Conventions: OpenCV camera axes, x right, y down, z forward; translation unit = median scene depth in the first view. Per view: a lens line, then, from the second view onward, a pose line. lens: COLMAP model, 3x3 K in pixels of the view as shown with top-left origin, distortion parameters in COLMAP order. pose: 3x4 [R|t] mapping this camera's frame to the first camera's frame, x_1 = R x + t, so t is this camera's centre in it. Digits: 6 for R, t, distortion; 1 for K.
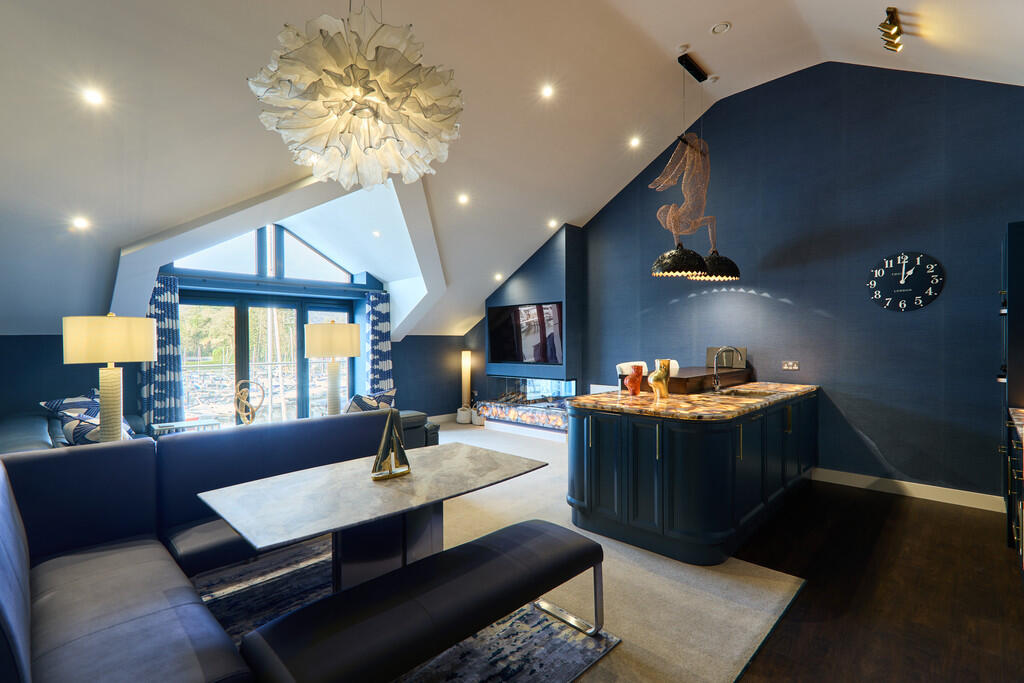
lens RADIAL K [[464.6, 0, 522.7], [0, 464.6, 344.9], [0, 0, 1]] dist [0.012395, -0.000645]
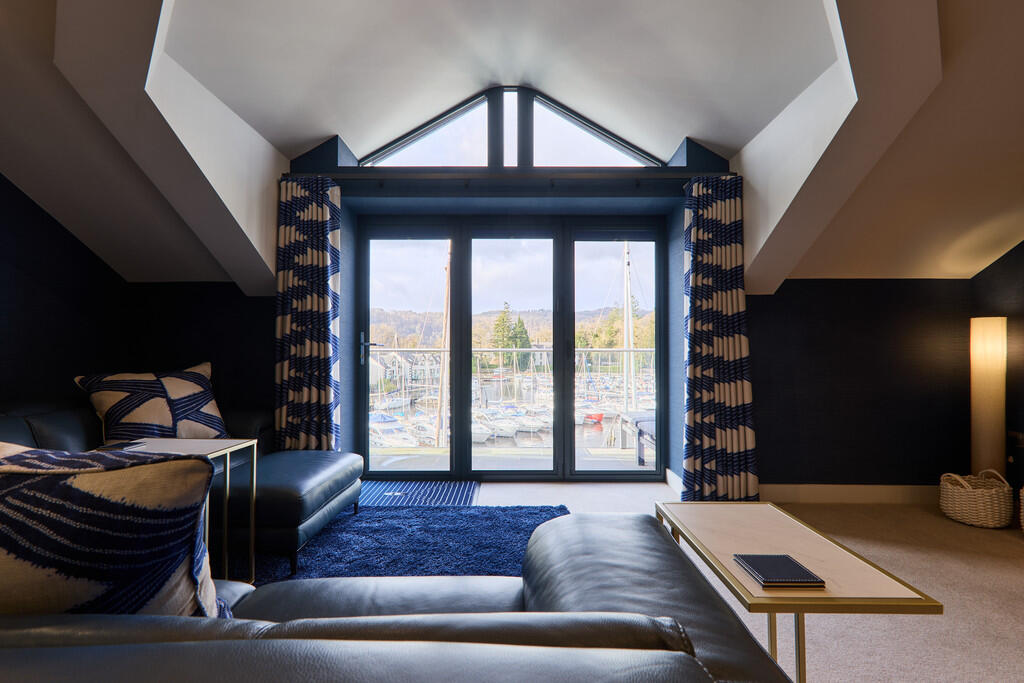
lens RADIAL K [[464.6, 0, 512.8], [0, 464.6, 344.1], [0, 0, 1]] dist [0.012395, -0.000645]
pose [[0.683087, -0.005550, -0.730316, -0.171598], [-0.009734, 0.999813, -0.016702, 0.068239], [0.730272, 0.018518, 0.682906, 0.792806]]
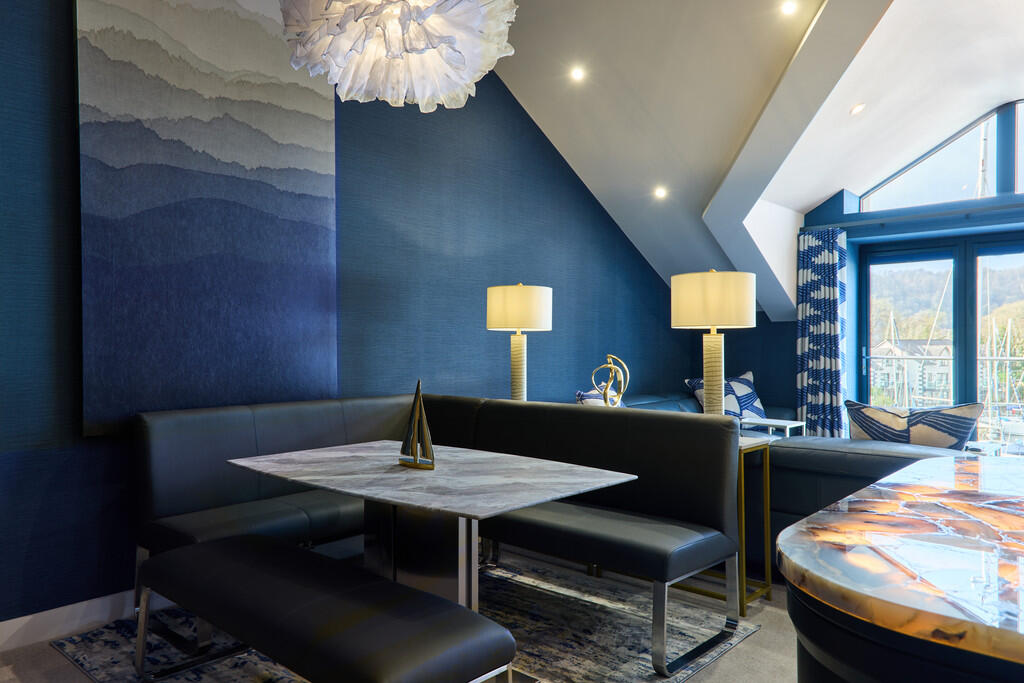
lens RADIAL K [[728.3, 0, 514.6], [0, 728.3, 342.5], [0, 0, 1]] dist [0.031170, -0.003867]
pose [[0.030635, 0.007764, -0.999500, 0.395456], [-0.004539, 0.999961, 0.007629, 0.027338], [0.999520, 0.004303, 0.030669, 0.471539]]
